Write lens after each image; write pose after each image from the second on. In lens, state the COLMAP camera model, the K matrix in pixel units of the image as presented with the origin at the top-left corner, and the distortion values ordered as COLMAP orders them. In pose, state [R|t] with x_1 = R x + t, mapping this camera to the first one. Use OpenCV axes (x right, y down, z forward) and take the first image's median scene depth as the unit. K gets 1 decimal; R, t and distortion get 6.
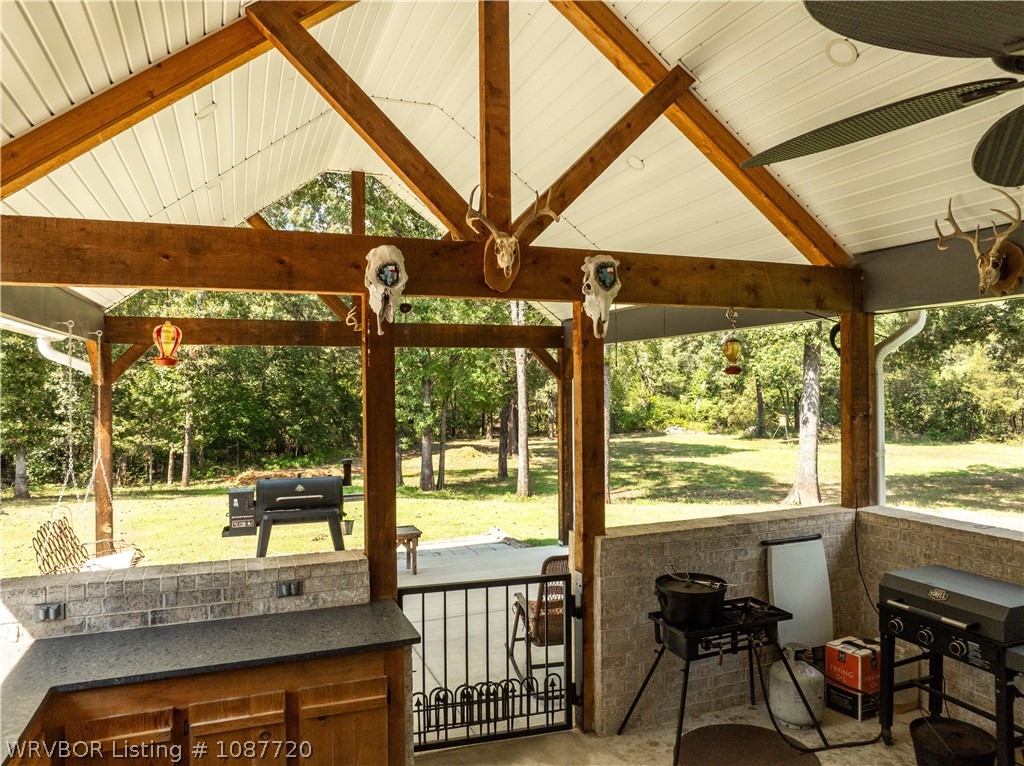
lens RADIAL K [[735.4, 0, 512.2], [0, 735.4, 383.6], [0, 0, 1]] dist [-0.005274, -0.002180]
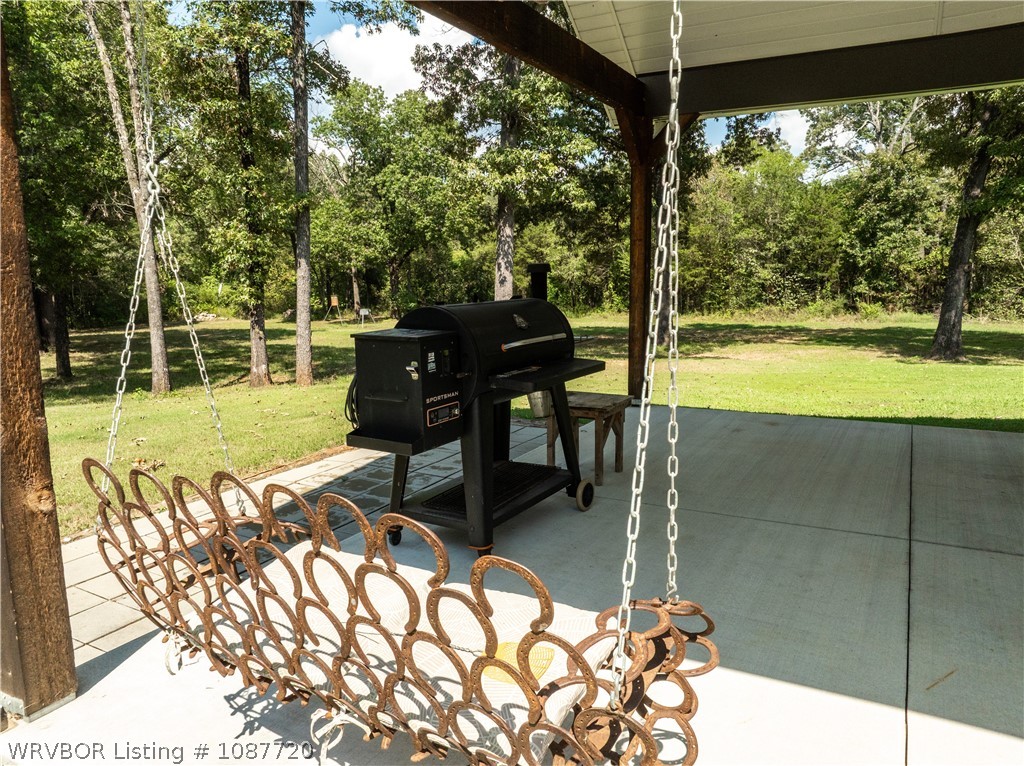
lens RADIAL K [[735.4, 0, 512.0], [0, 735.4, 383.7], [0, 0, 1]] dist [-0.005274, -0.002180]
pose [[0.758613, -0.095137, 0.644558, -0.125110], [0.000387, 0.989348, 0.145572, 0.025408], [-0.651541, -0.110183, 0.750569, 0.148517]]
